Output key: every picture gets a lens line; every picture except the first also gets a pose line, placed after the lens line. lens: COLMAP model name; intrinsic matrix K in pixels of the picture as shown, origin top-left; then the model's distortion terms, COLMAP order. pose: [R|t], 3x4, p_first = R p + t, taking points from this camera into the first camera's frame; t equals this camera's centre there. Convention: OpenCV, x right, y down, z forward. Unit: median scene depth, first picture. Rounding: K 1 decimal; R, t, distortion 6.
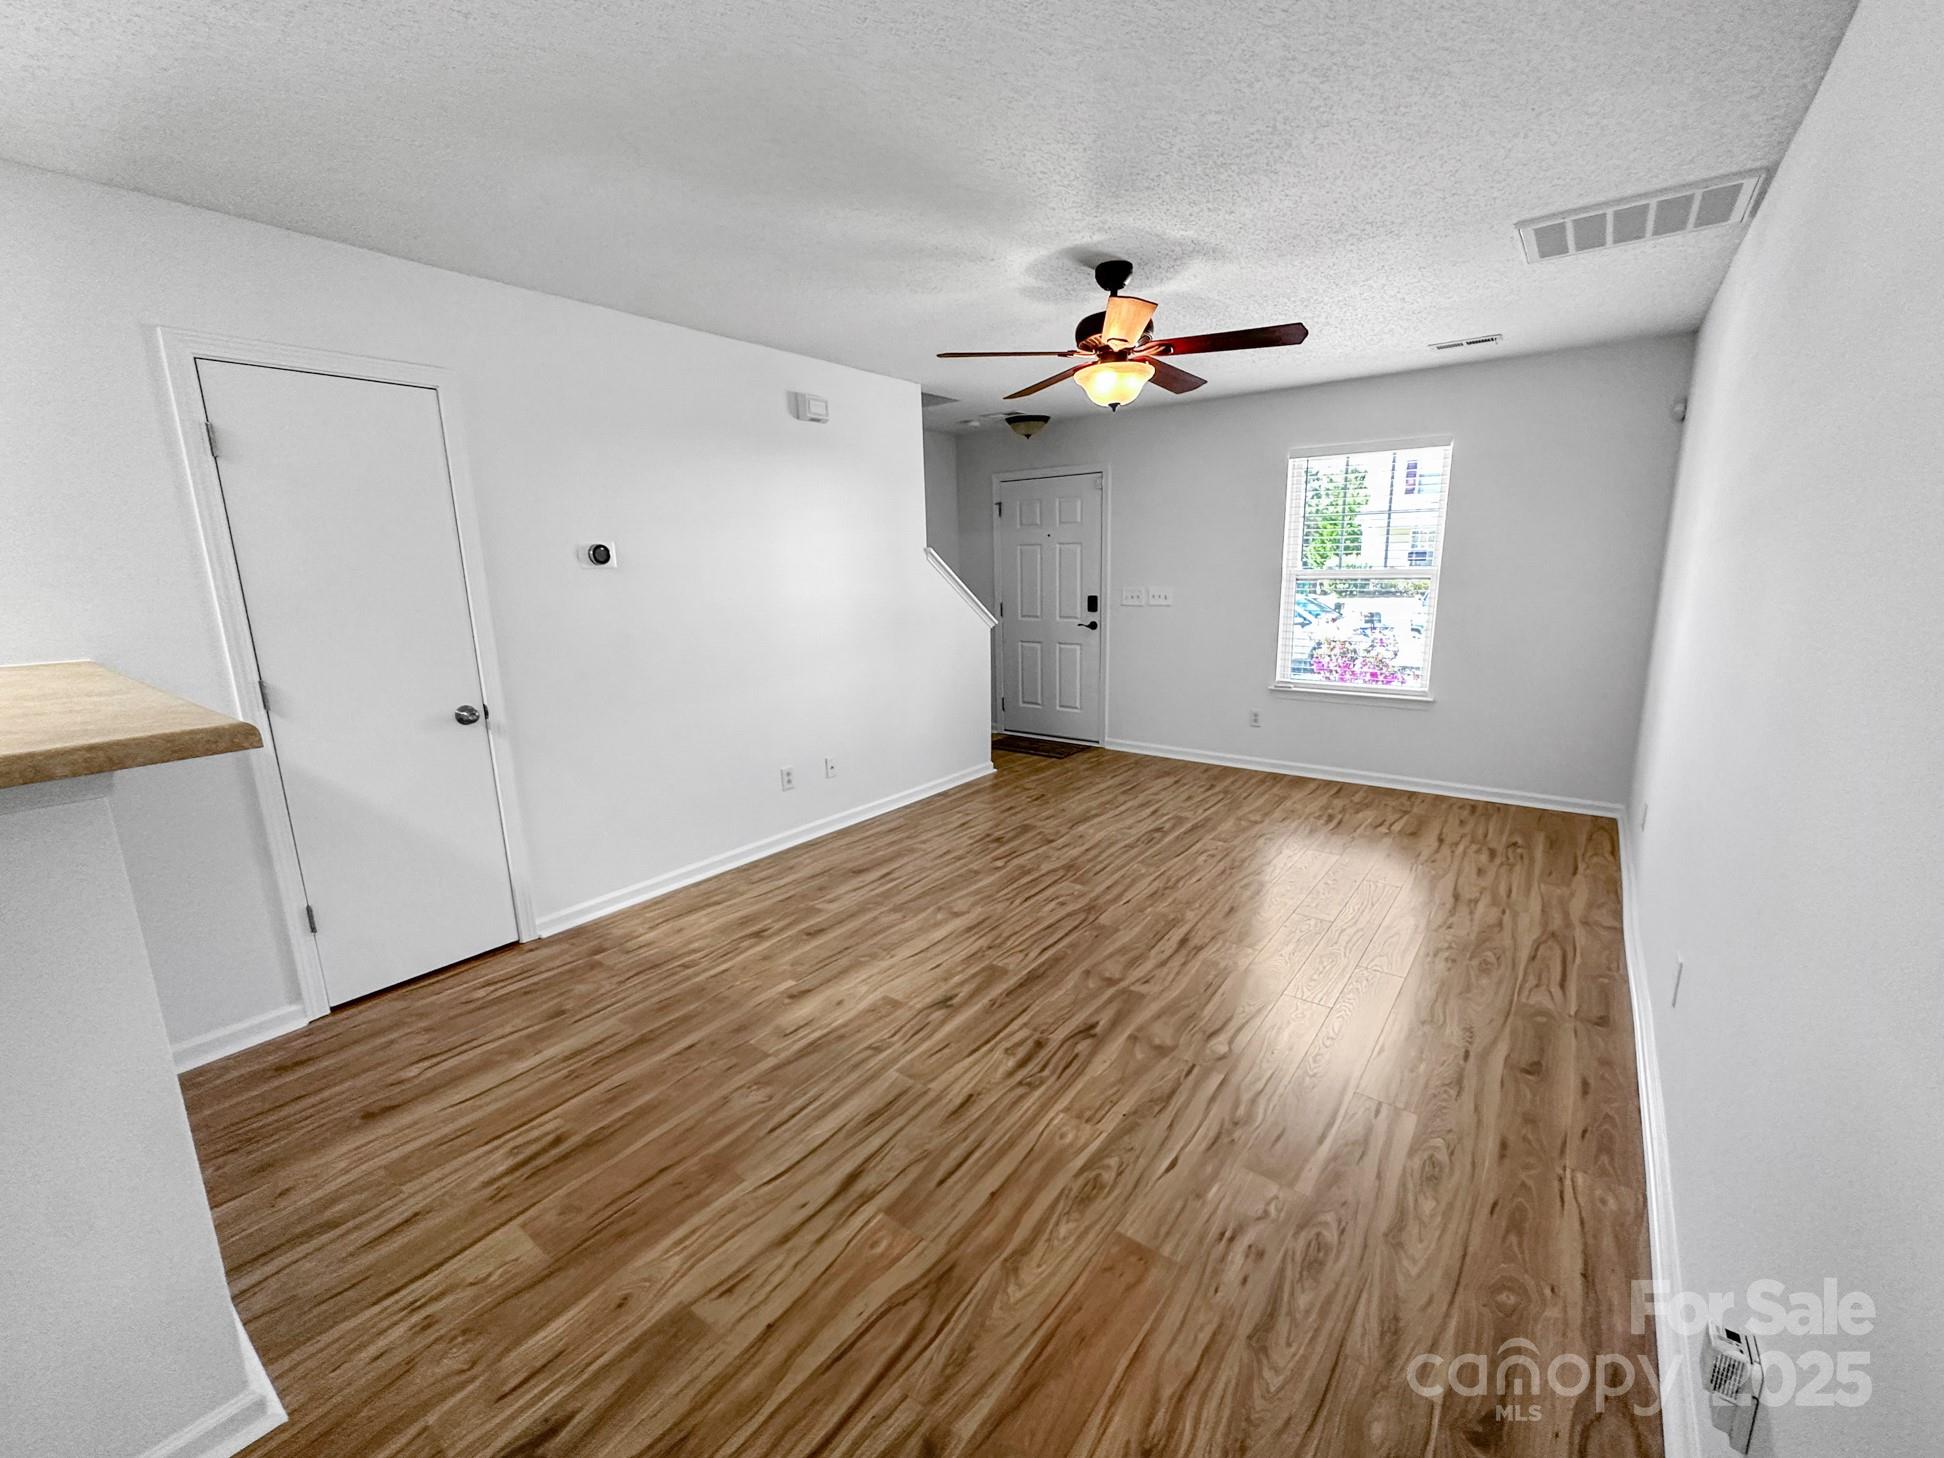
lens RADIAL K [[798.2, 0, 972.0], [0, 798.2, 729.0], [0, 0, 1]] dist [0.000826, 0.000243]
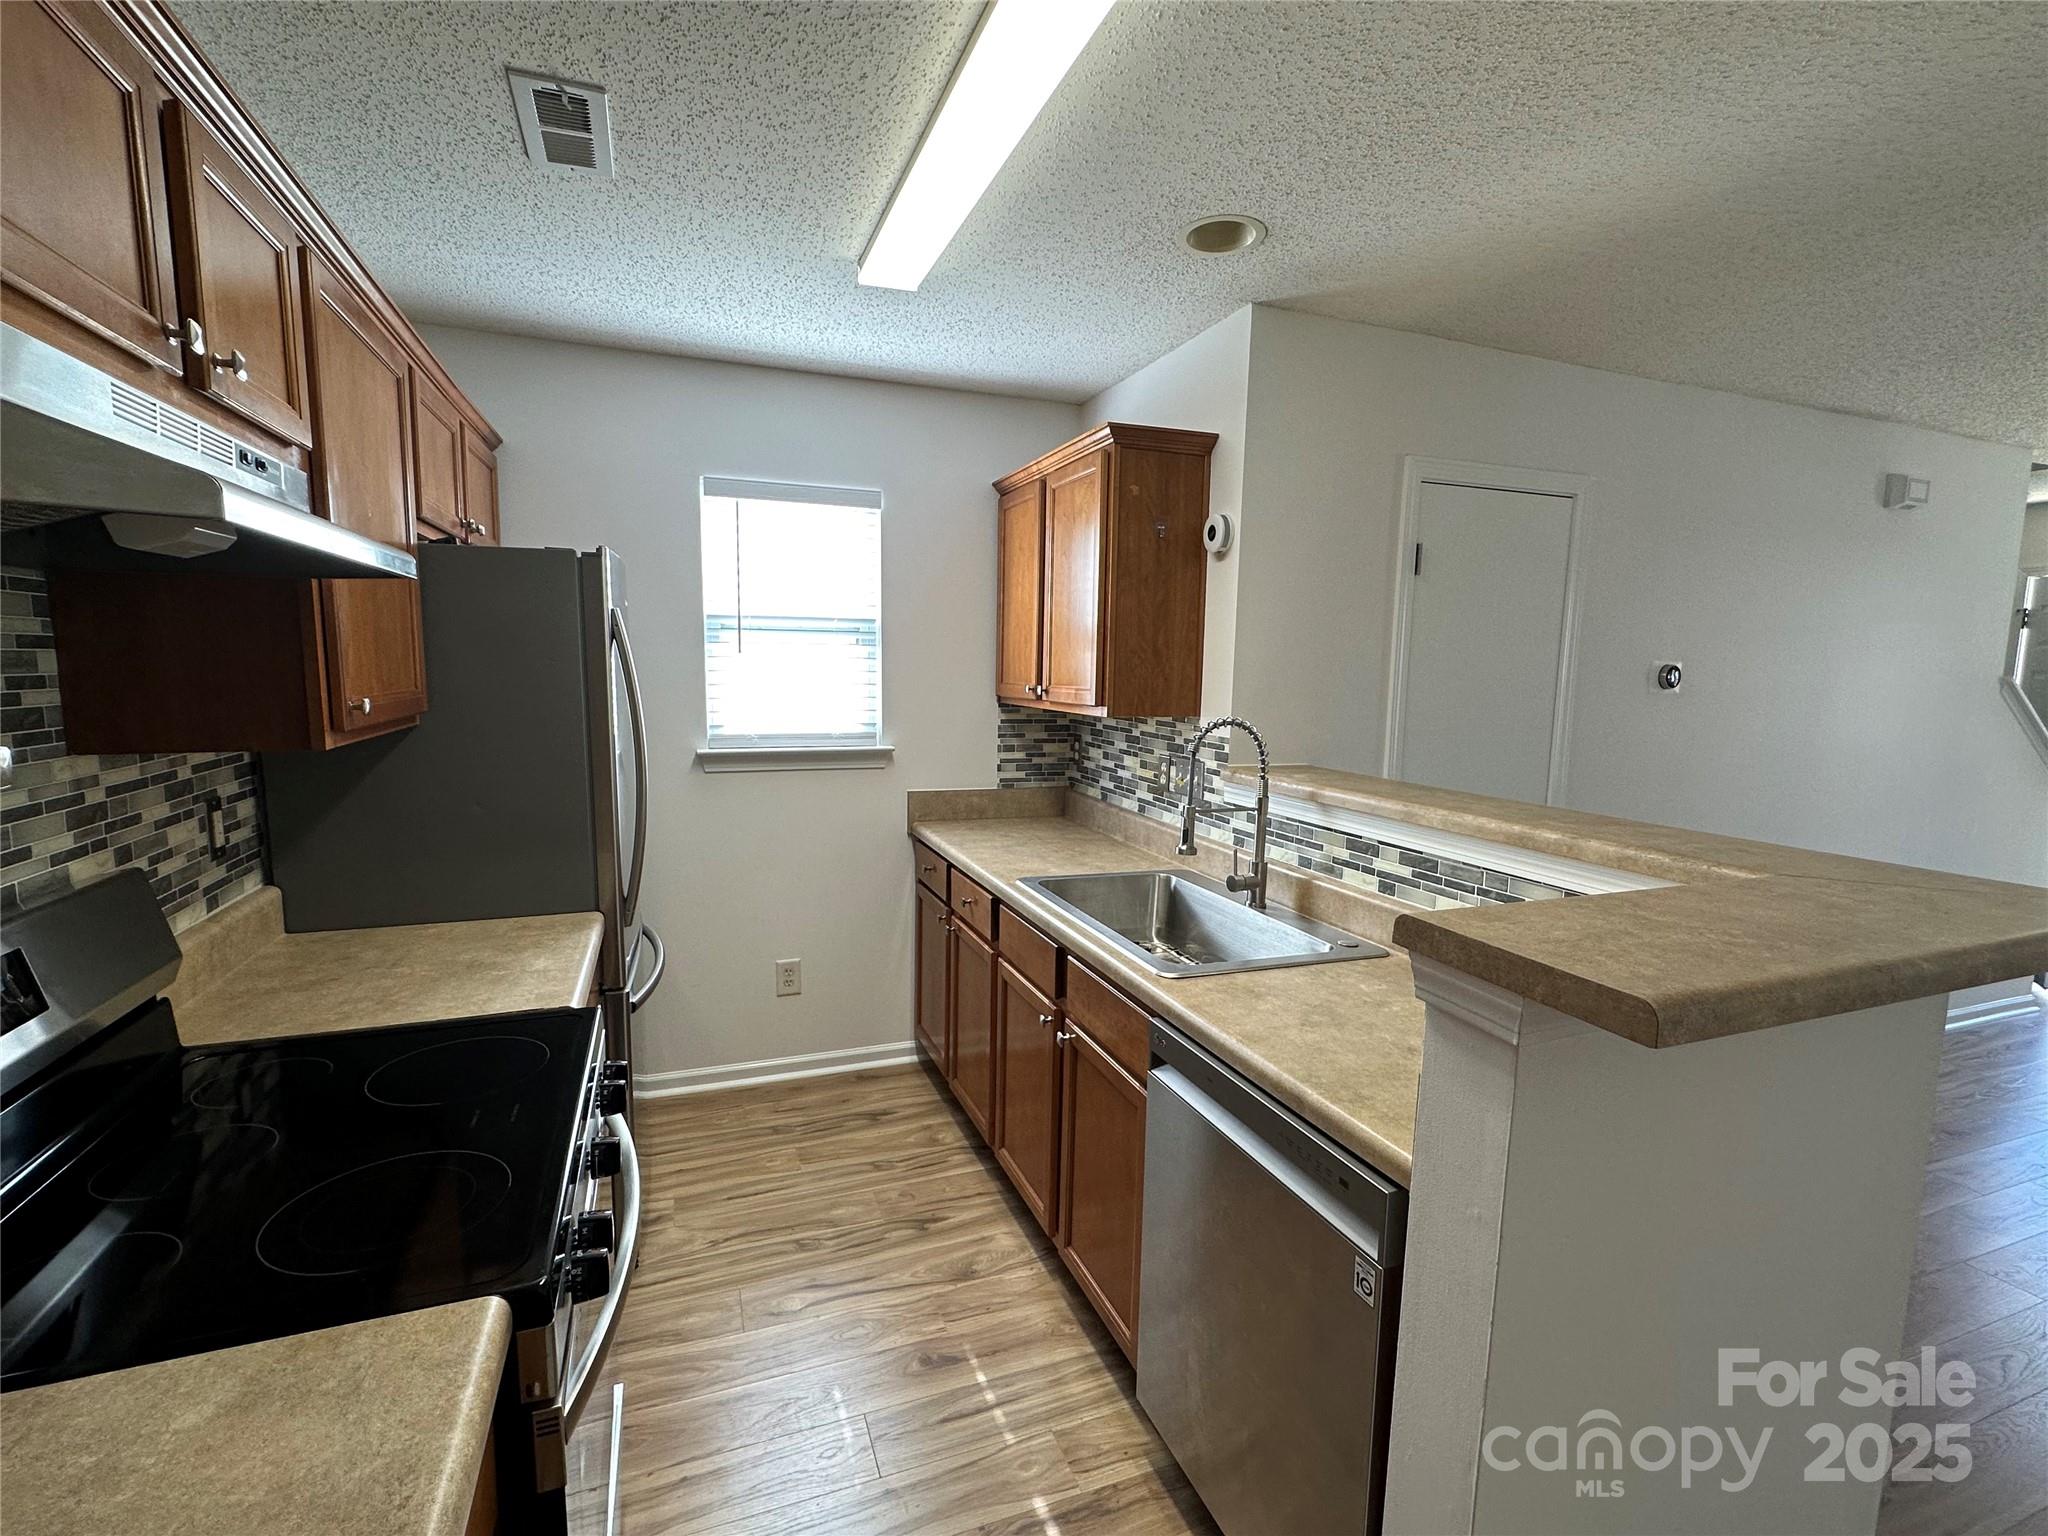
lens RADIAL K [[926.6, 0, 1021.2], [0, 926.6, 774.2], [0, 0, 1]] dist [0.000523, -0.000457]
pose [[0.847754, 0.096917, -0.521459, -0.494410], [-0.141347, 0.988891, -0.045999, 0.023636], [0.511208, 0.112702, 0.852035, -0.159363]]
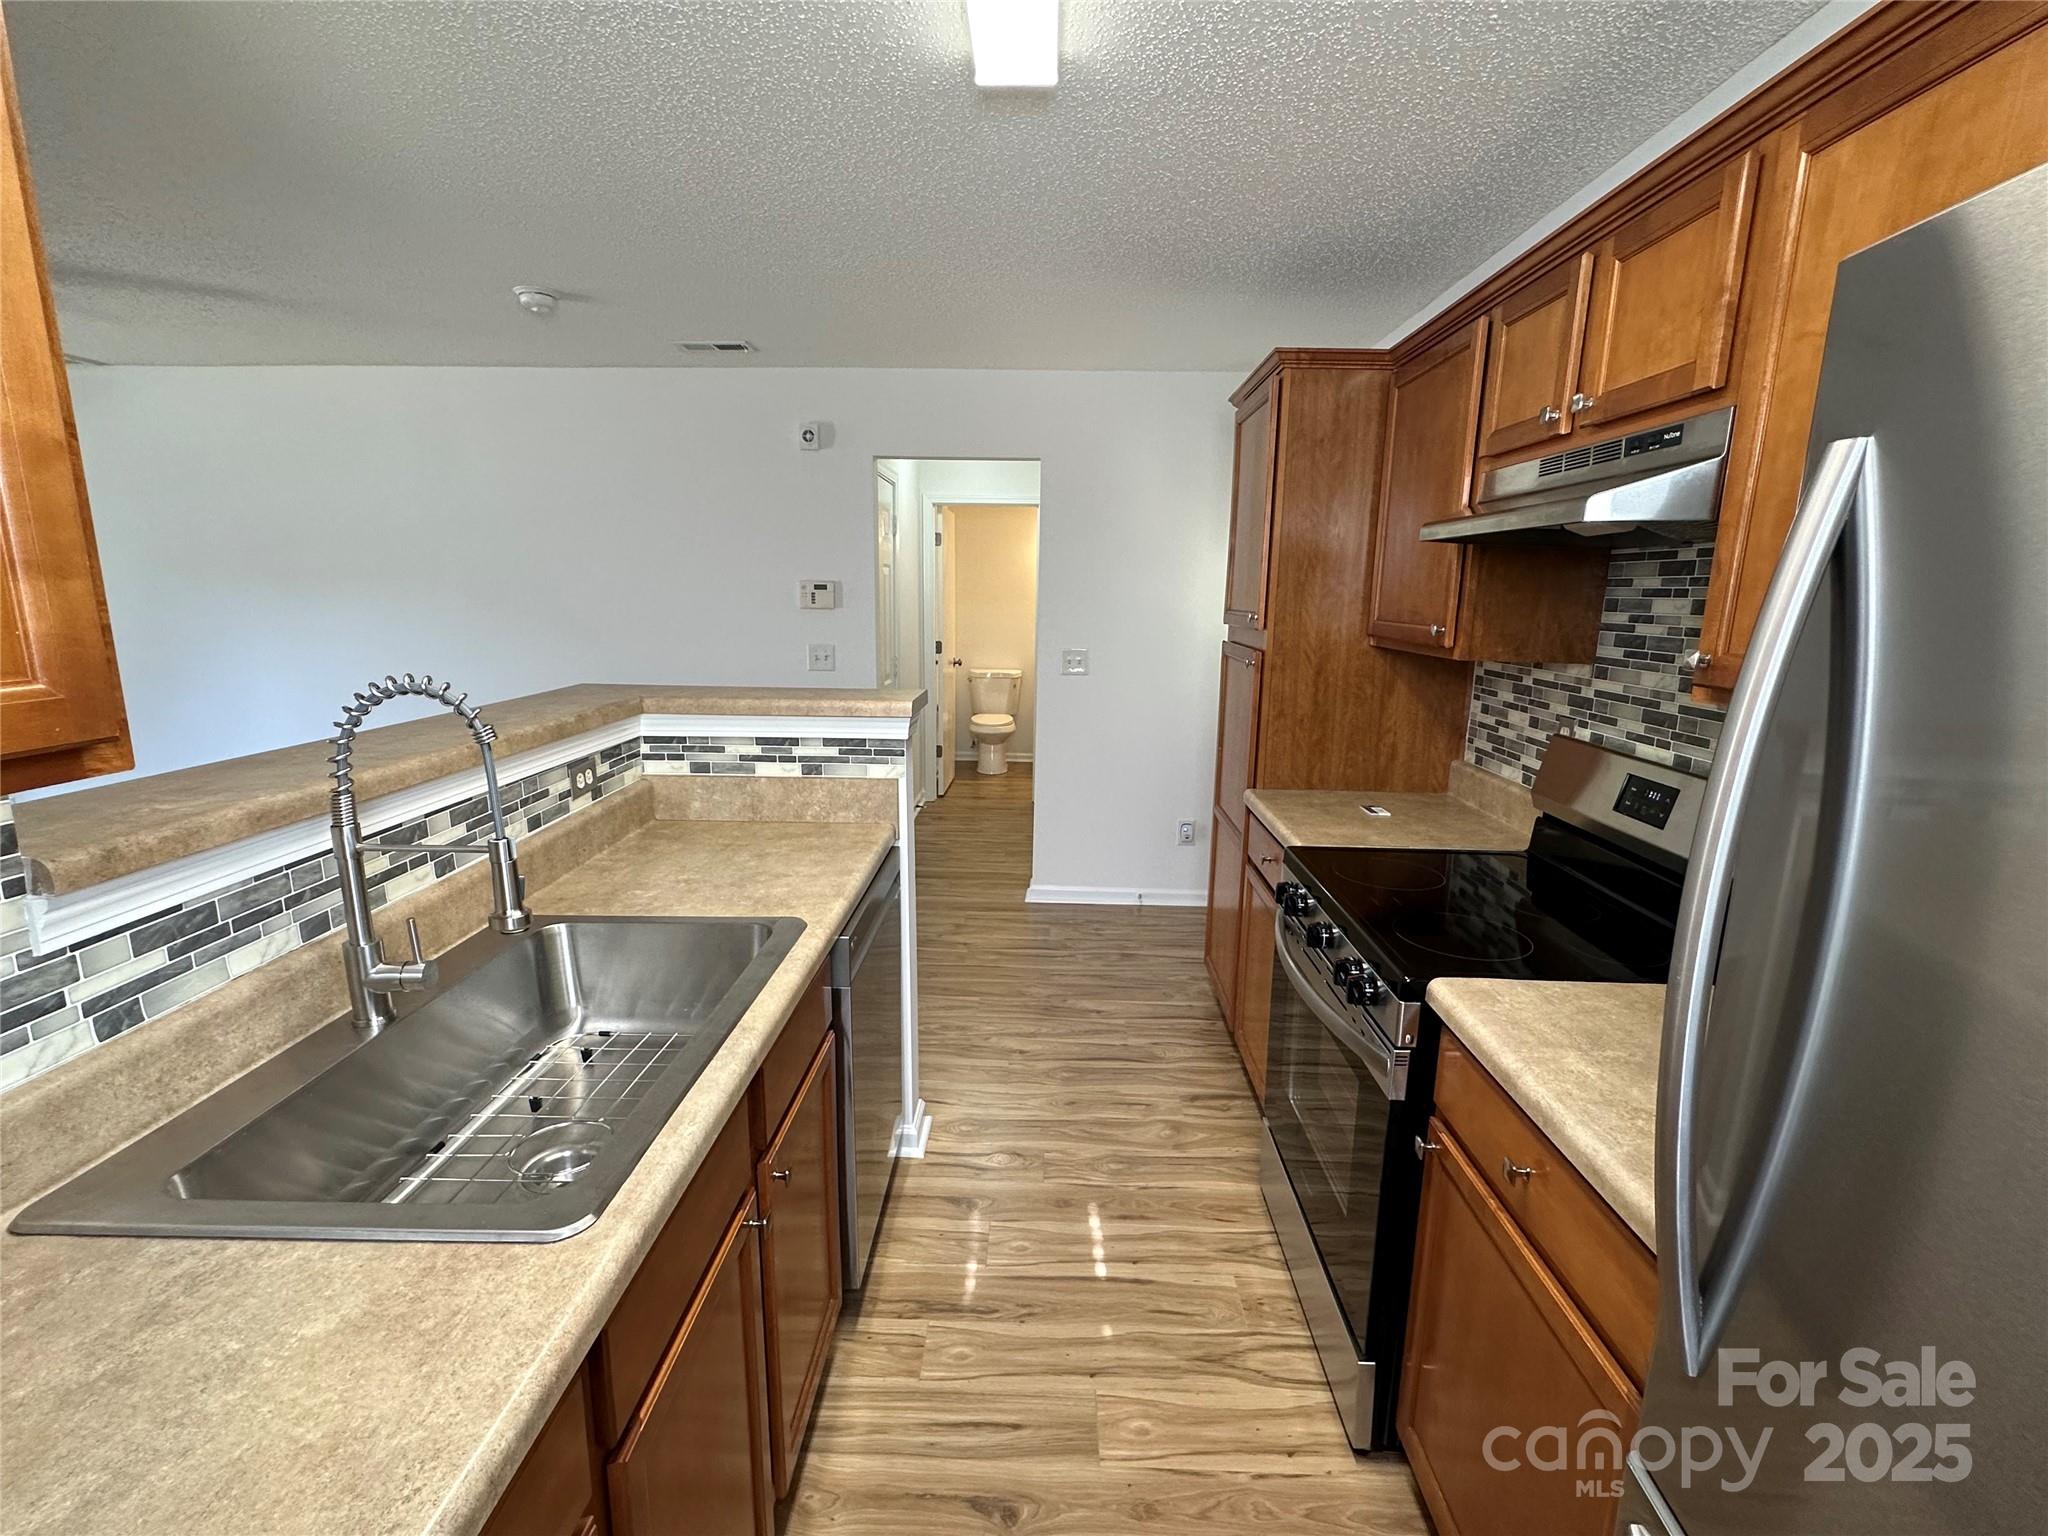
lens RADIAL K [[926.6, 0, 1021.2], [0, 926.6, 774.2], [0, 0, 1]] dist [0.000523, -0.000457]
pose [[-0.584228, -0.151462, 0.797331, -1.119275], [0.163351, 0.940381, 0.298329, -0.096690], [-0.794981, 0.304537, -0.524655, 0.470976]]
